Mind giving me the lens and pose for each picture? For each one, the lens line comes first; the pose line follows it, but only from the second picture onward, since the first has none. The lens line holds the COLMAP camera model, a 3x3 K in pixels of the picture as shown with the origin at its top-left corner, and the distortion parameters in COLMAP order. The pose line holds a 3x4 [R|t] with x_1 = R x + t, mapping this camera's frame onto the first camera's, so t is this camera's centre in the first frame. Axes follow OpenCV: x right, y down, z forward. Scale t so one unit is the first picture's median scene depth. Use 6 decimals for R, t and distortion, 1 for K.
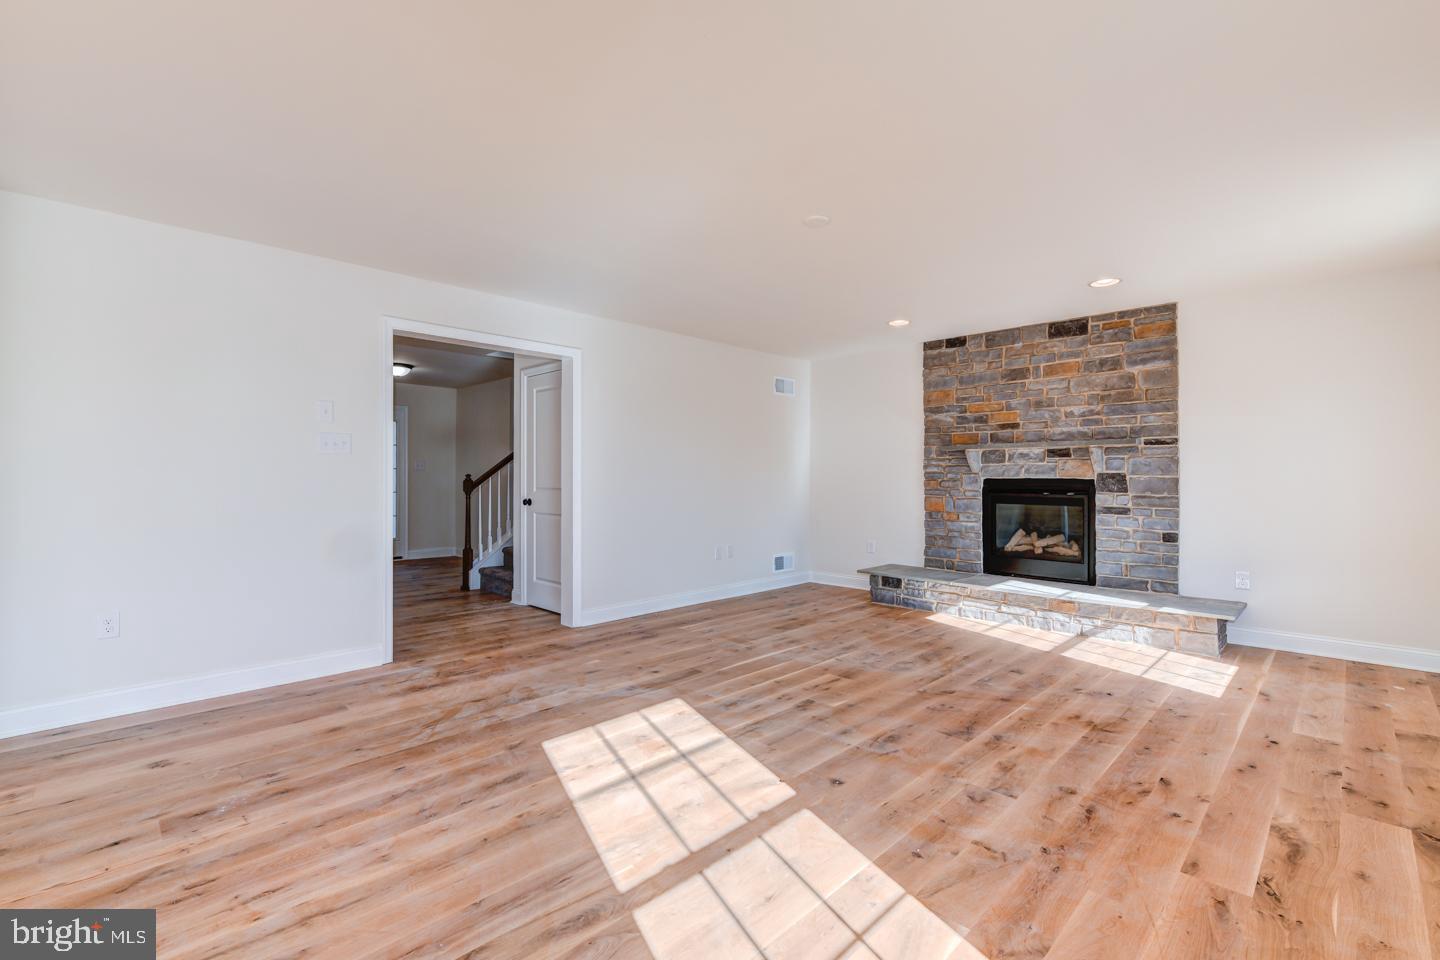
lens RADIAL K [[640.7, 0, 716.7], [0, 640.7, 472.9], [0, 0, 1]] dist [-0.000868, 0.000024]
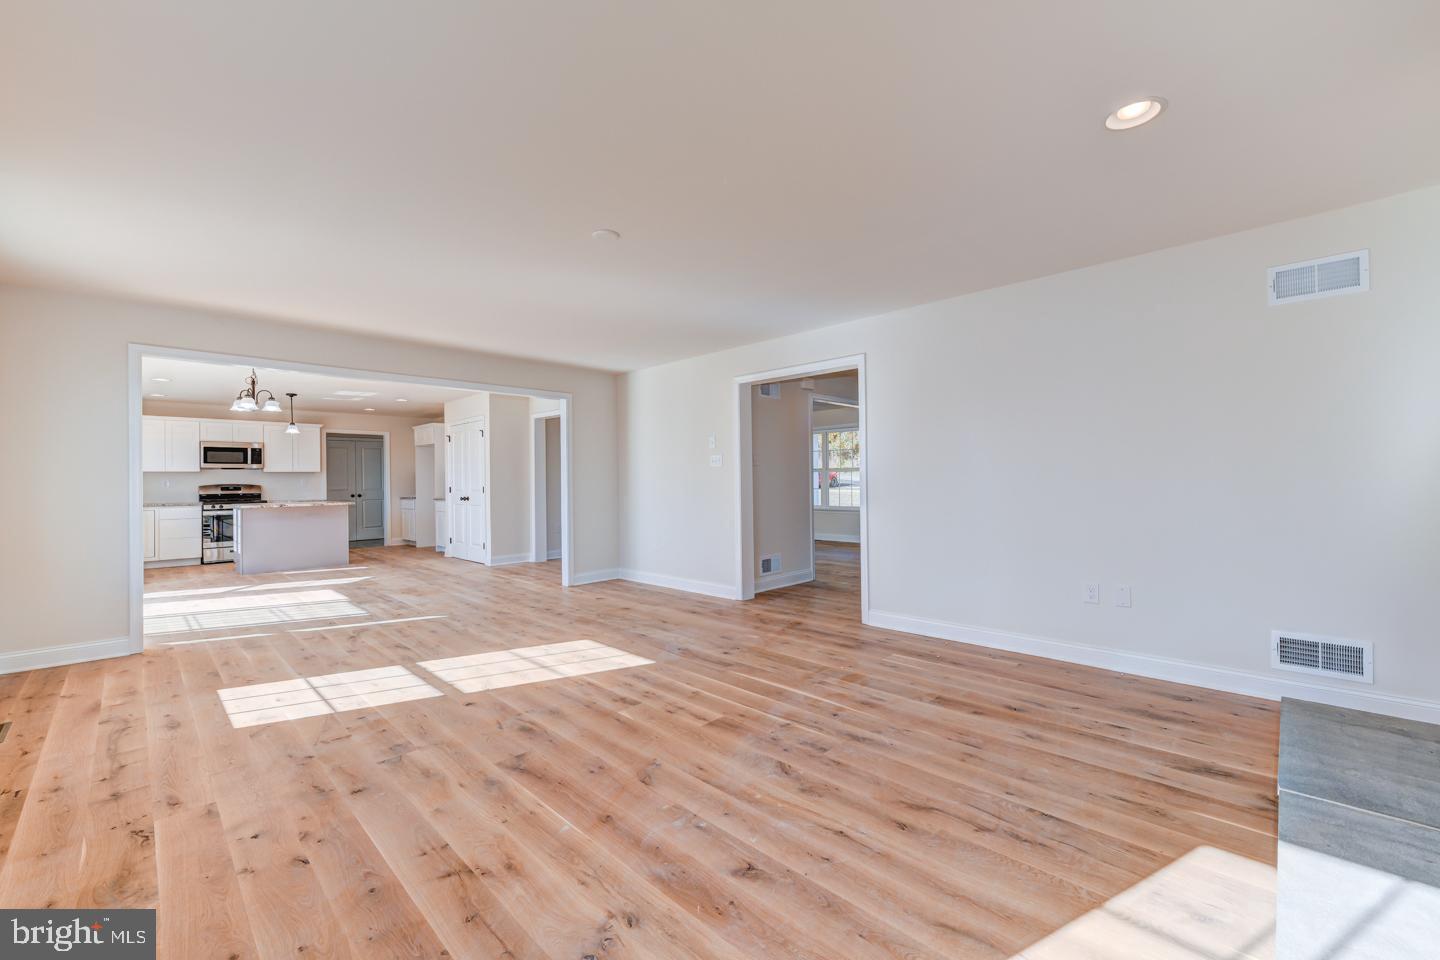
lens RADIAL K [[578.4, 0, 717.1], [0, 578.4, 480.4], [0, 0, 1]] dist [0.000718, -0.000147]
pose [[0.010478, 0.001145, -0.999944, 0.823418], [0.017519, 0.999846, 0.001328, 0.004203], [0.999792, -0.017532, 0.010457, 0.874332]]
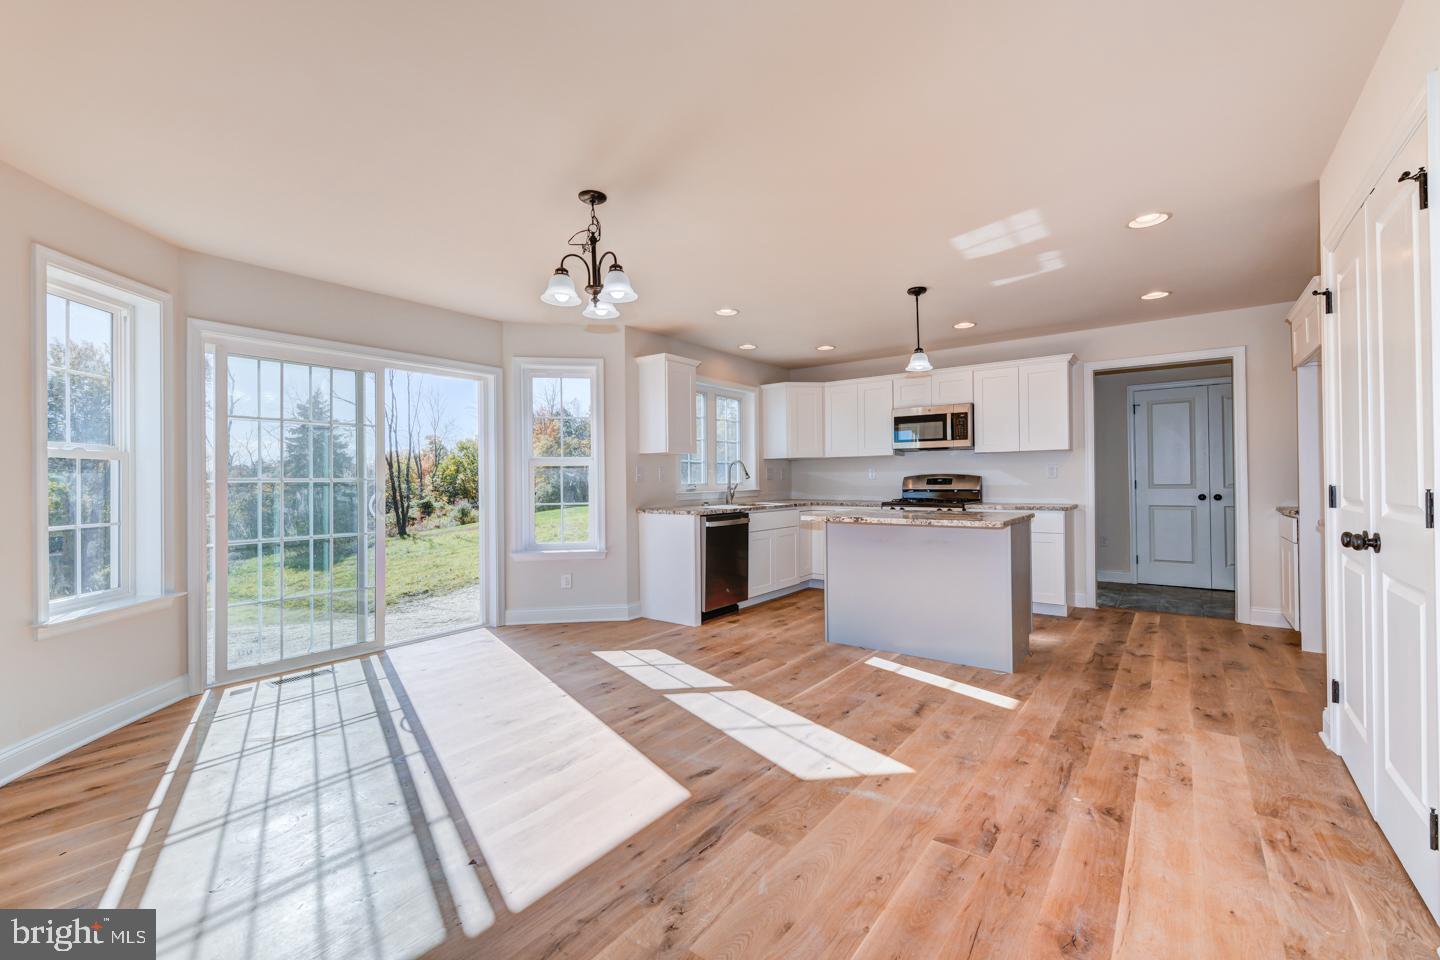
lens RADIAL K [[596.8, 0, 720.0], [0, 596.8, 480.0], [0, 0, 1]] dist [0.002717, 0.000098]
pose [[-0.990631, 0.010711, -0.136145, -0.657834], [0.011417, 0.999925, -0.004403, 0.003300], [0.136088, -0.005916, -0.990679, 0.396252]]
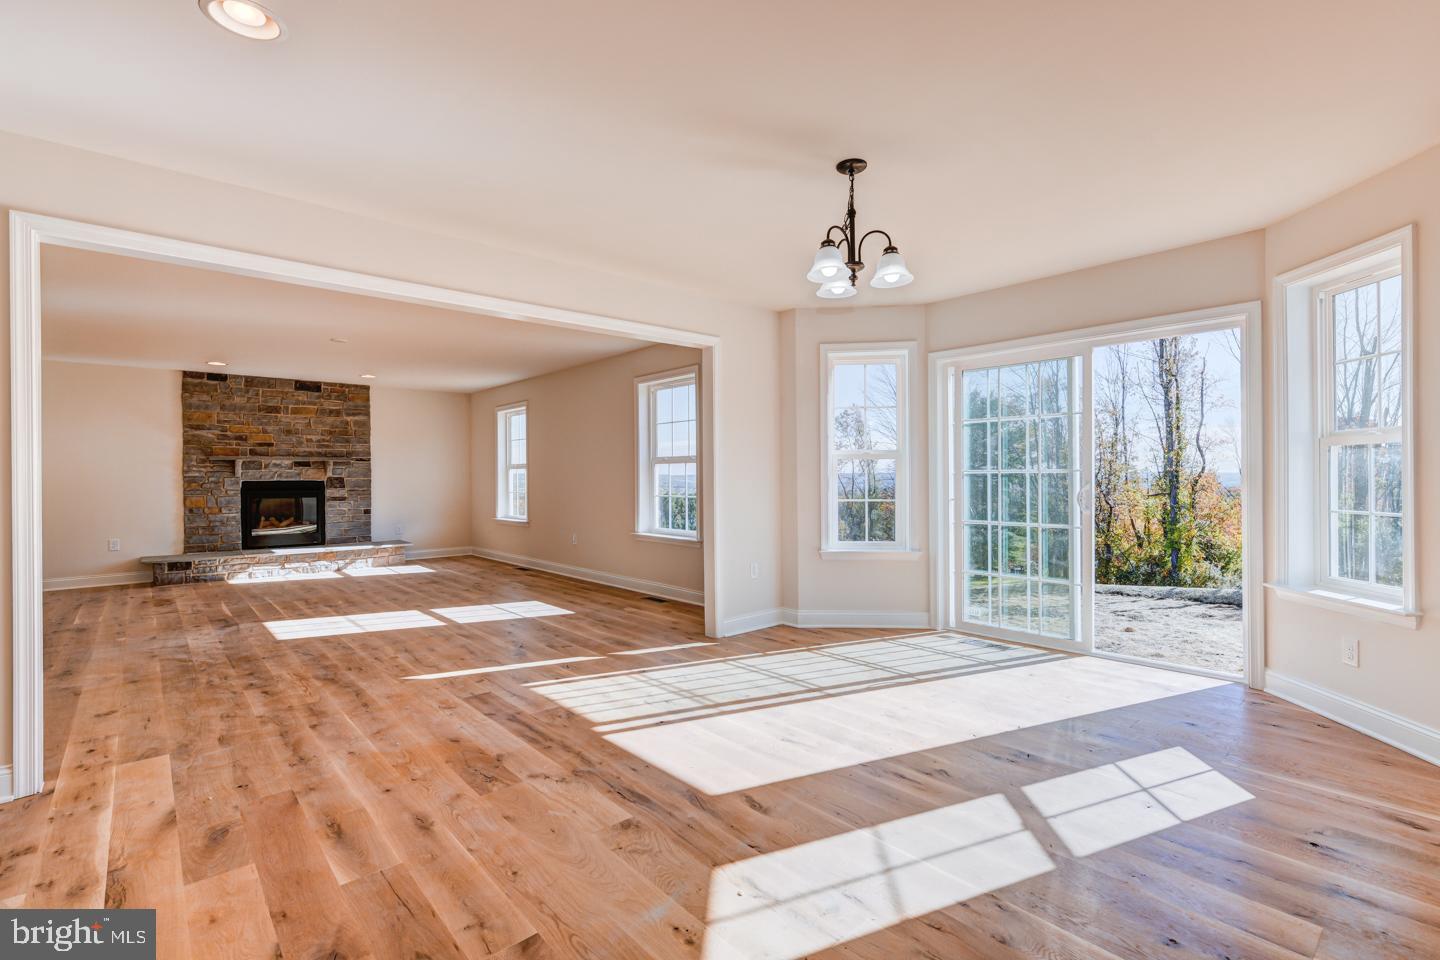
lens RADIAL K [[640.7, 0, 716.7], [0, 640.7, 472.9], [0, 0, 1]] dist [-0.000868, 0.000024]
pose [[0.049032, 0.005518, 0.998782, -1.209646], [0.001506, 0.999983, -0.005598, 0.000879], [-0.998796, 0.001779, 0.049023, -0.114991]]
